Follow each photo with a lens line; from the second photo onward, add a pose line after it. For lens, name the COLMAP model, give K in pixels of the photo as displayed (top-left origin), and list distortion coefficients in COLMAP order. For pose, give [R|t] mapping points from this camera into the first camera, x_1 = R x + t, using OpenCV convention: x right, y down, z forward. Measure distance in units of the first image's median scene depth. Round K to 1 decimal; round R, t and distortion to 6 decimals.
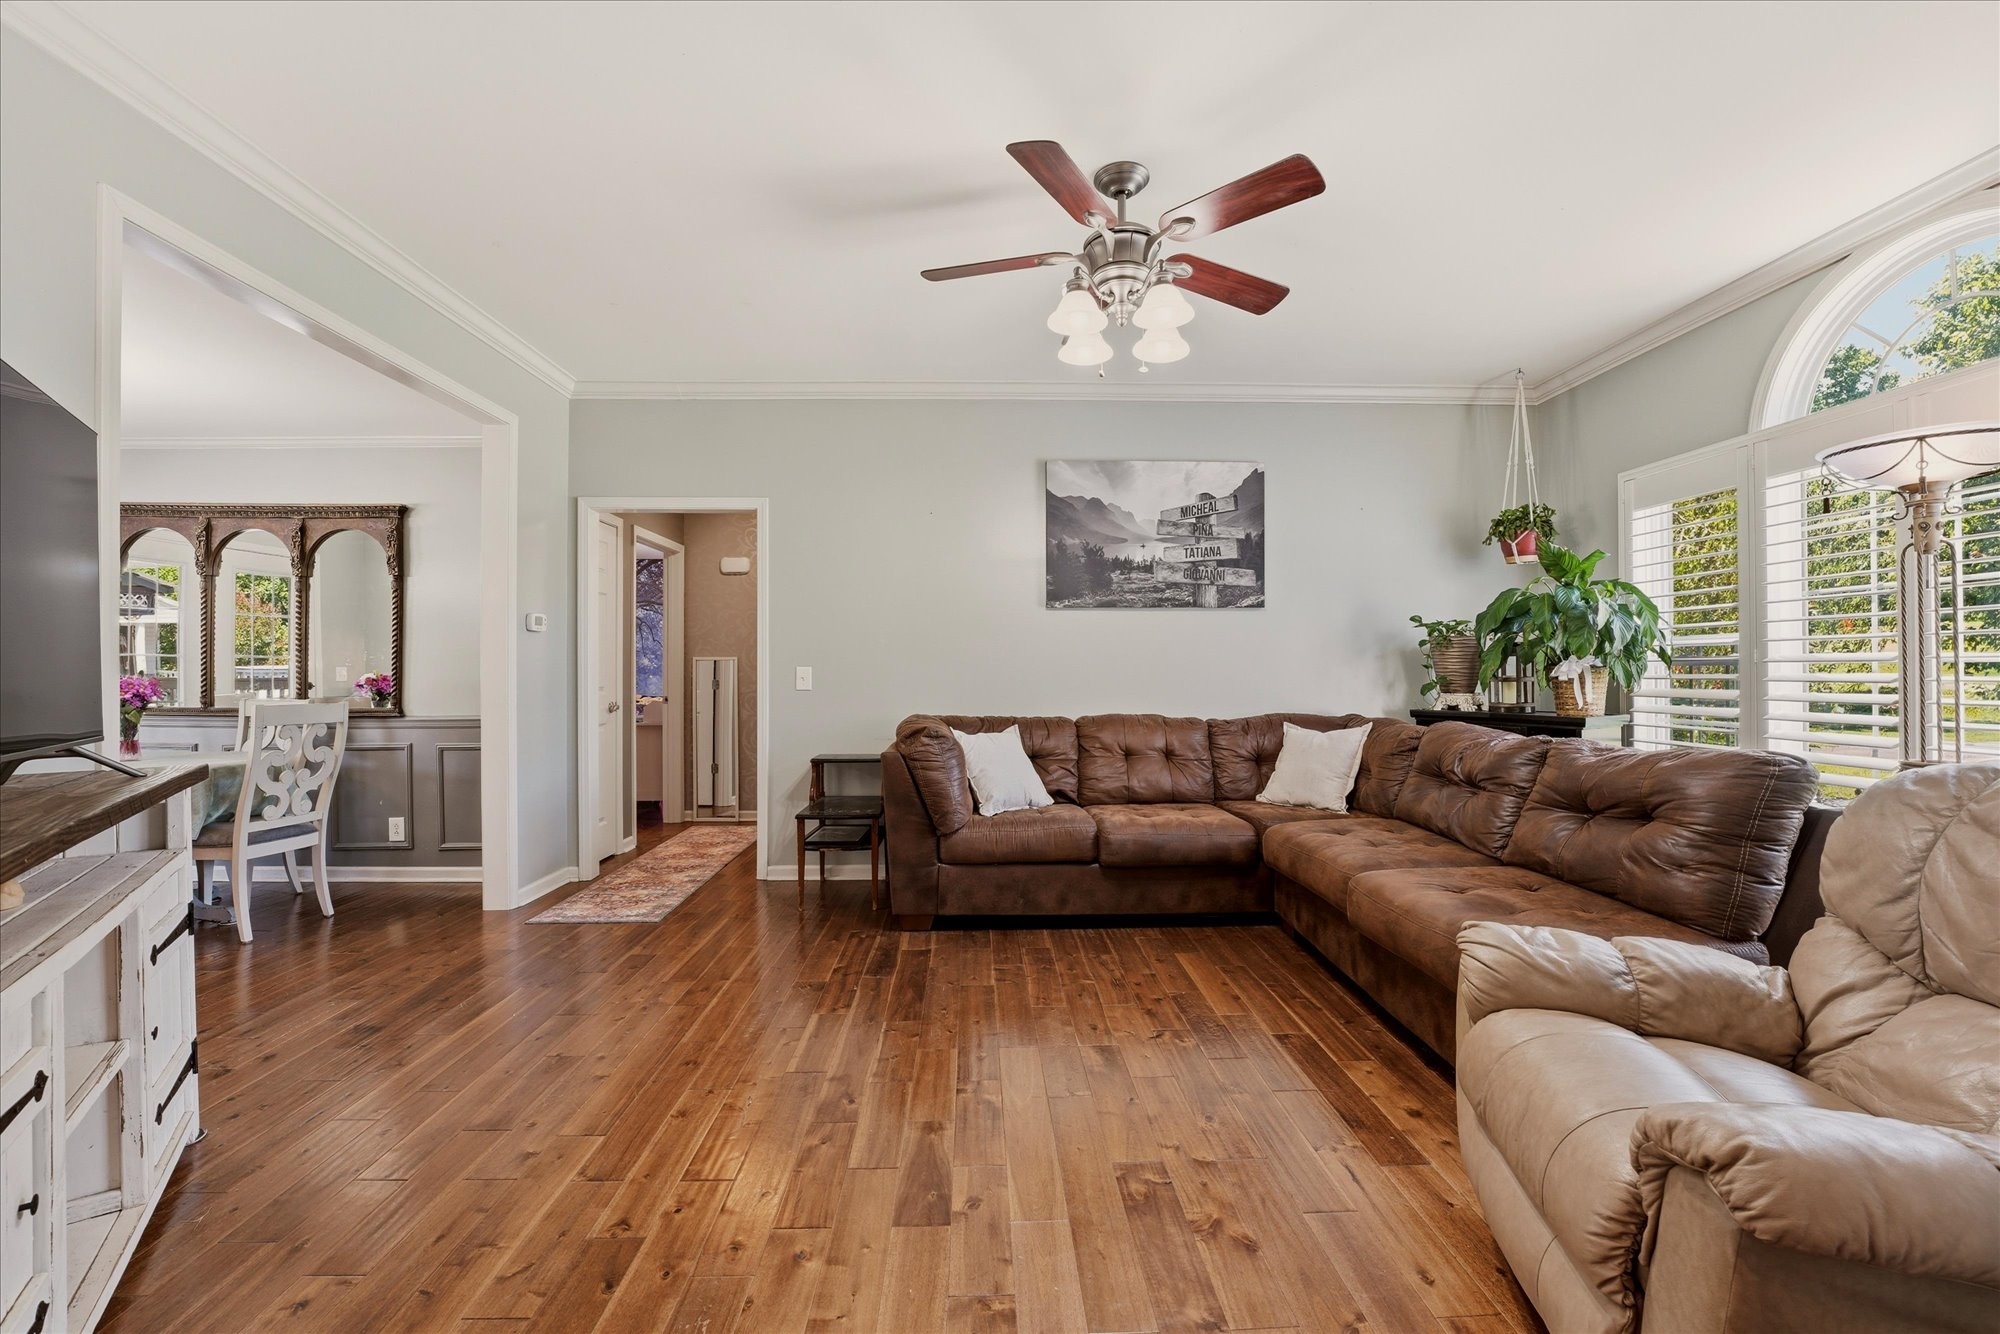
lens RADIAL K [[828.3, 0, 1000.0], [0, 828.3, 667.0], [0, 0, 1]] dist [-0.024294, -0.000038]
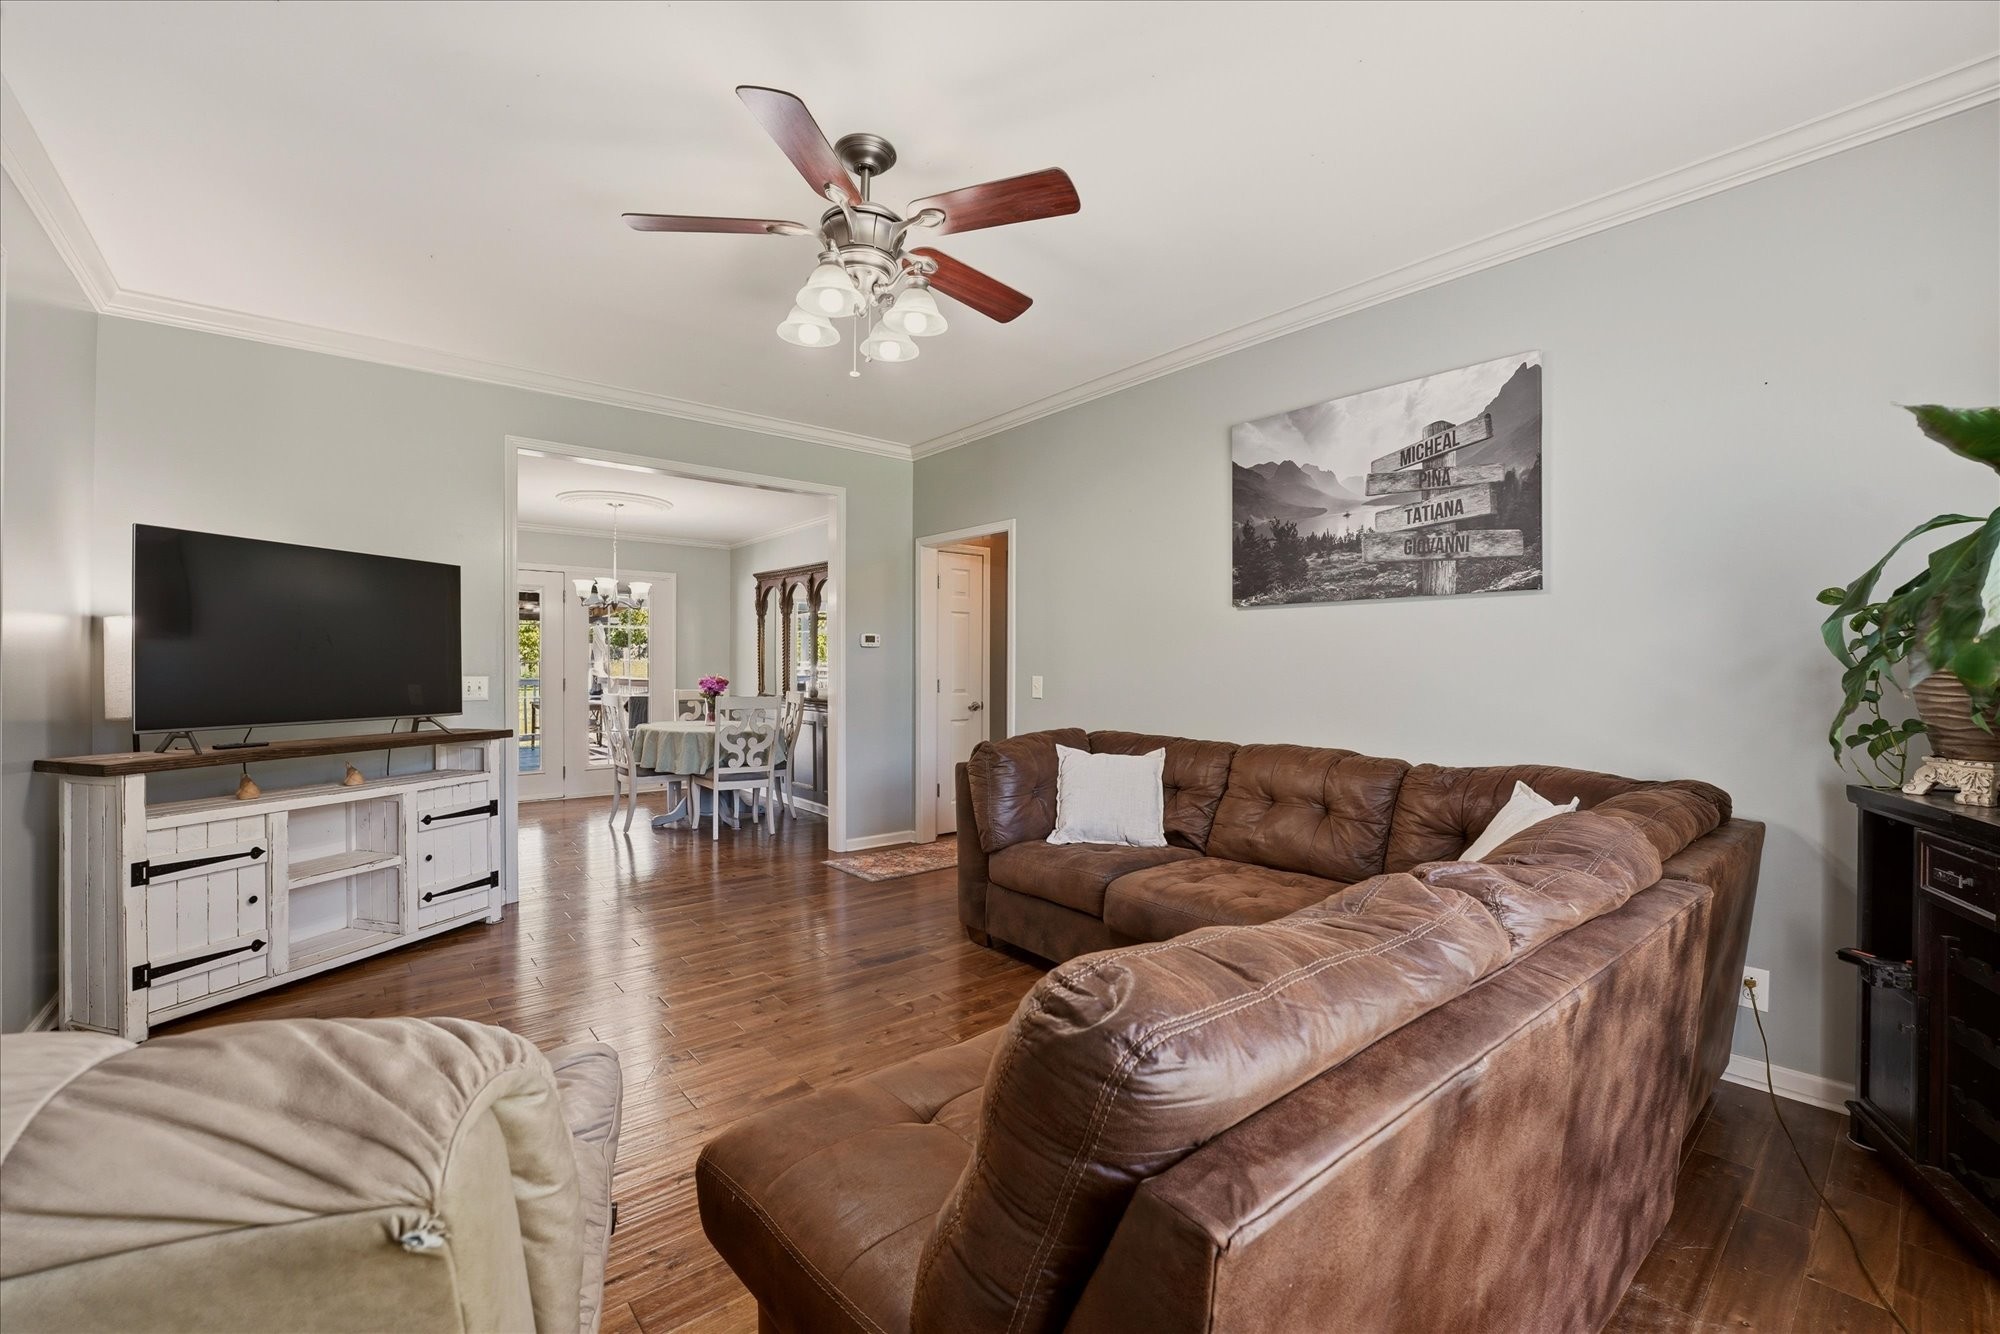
lens RADIAL K [[828.3, 0, 1000.0], [0, 828.3, 667.0], [0, 0, 1]] dist [-0.024294, -0.000038]
pose [[0.616162, 0.006130, -0.787596, 0.631122], [-0.003248, 0.999981, 0.005242, -0.019070], [0.787613, -0.000672, 0.616170, 0.365168]]
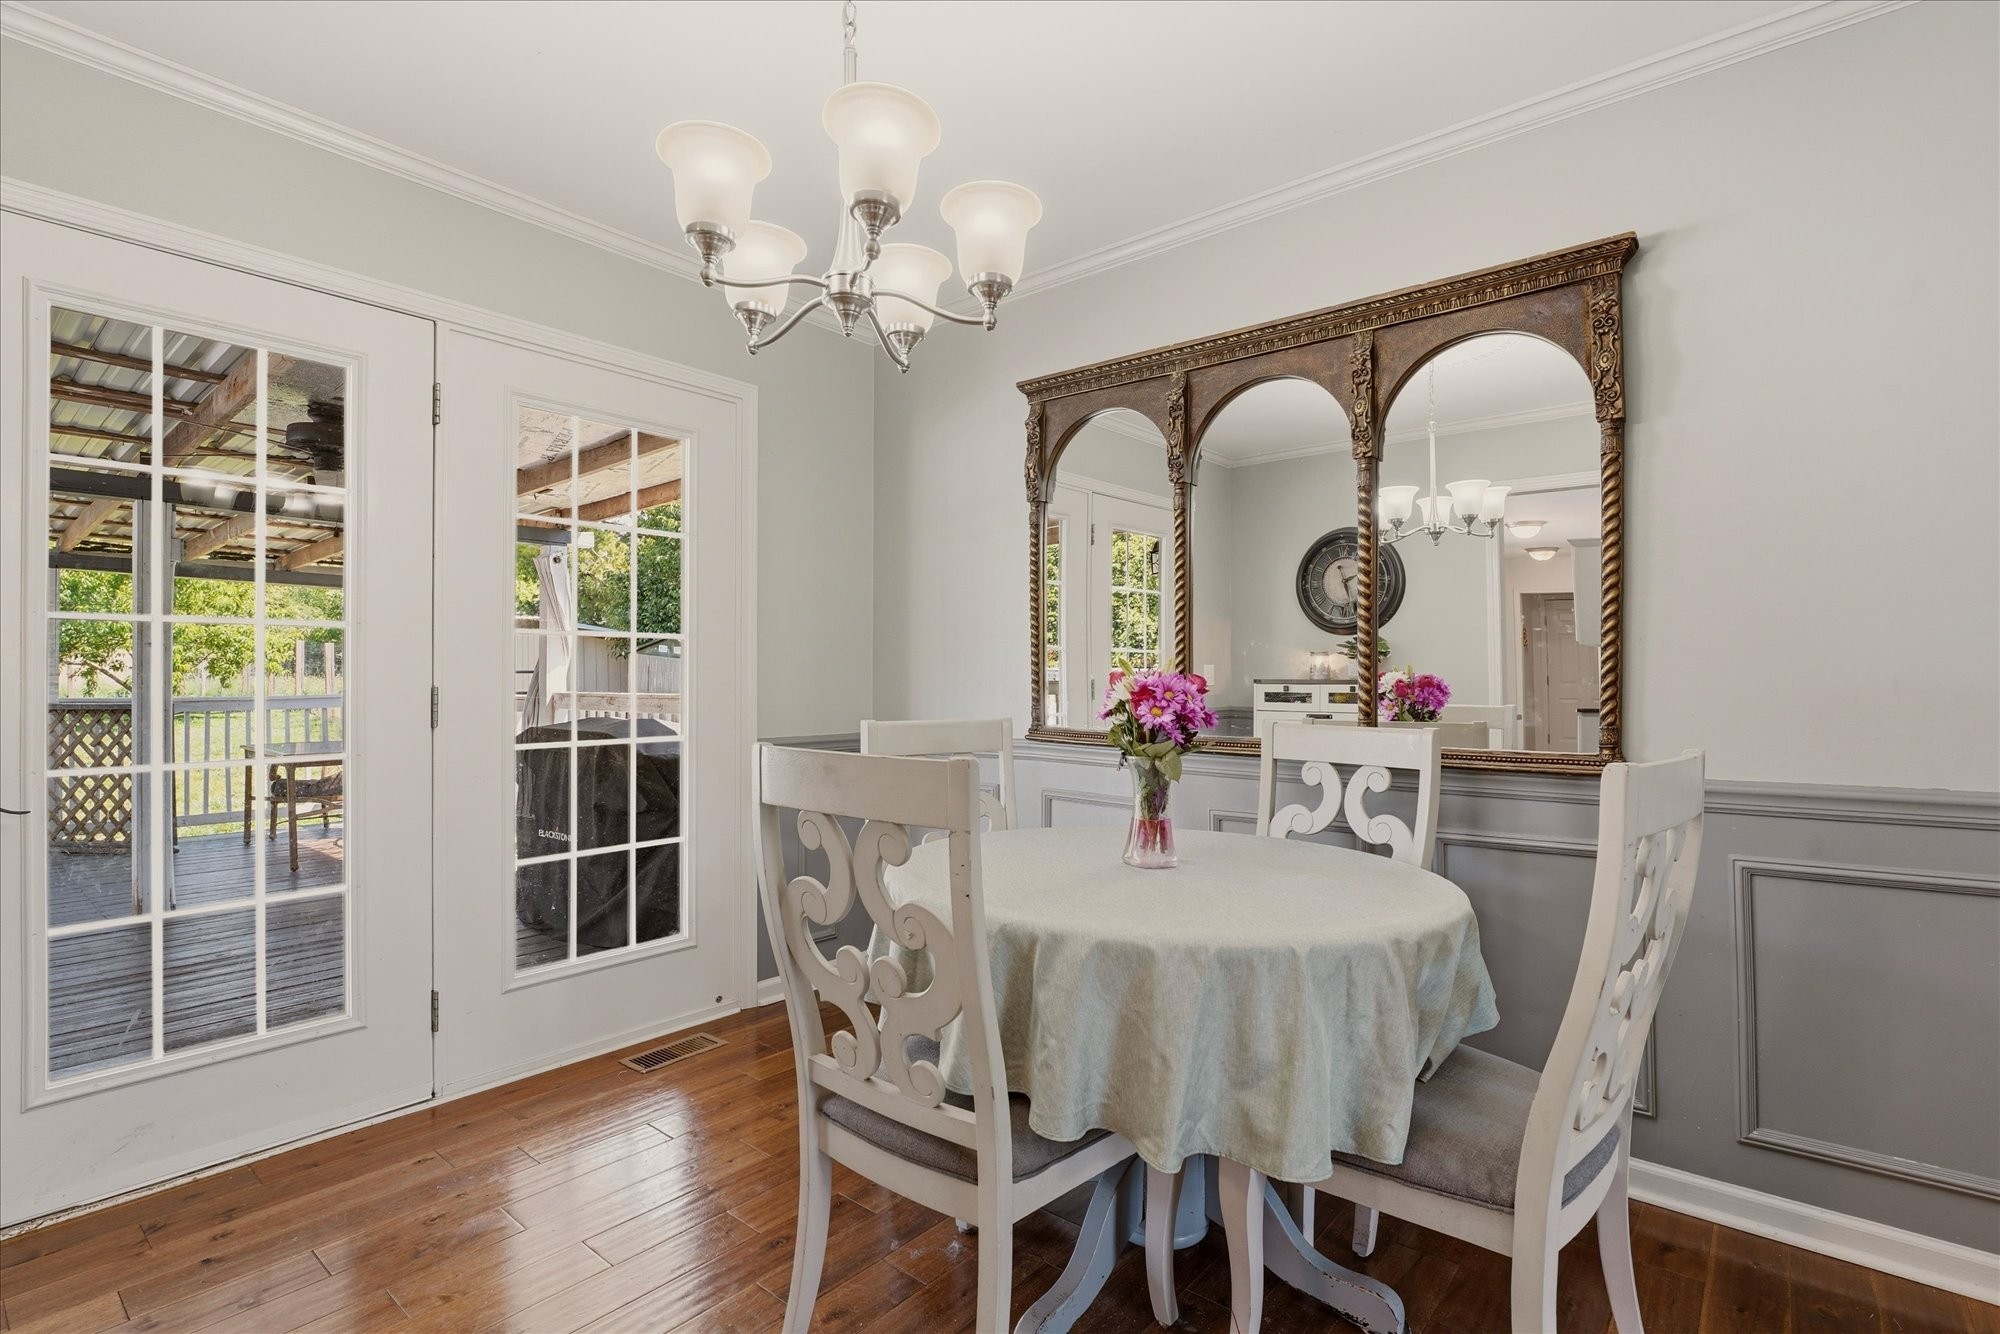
lens RADIAL K [[961.5, 0, 1000.0], [0, 961.5, 667.0], [0, 0, 1]] dist [0.001482, -0.000122]
pose [[0.745076, -0.003019, -0.666972, -0.724355], [0.004384, 0.999990, 0.000372, 0.006722], [0.666965, -0.003201, 0.745082, 0.502778]]
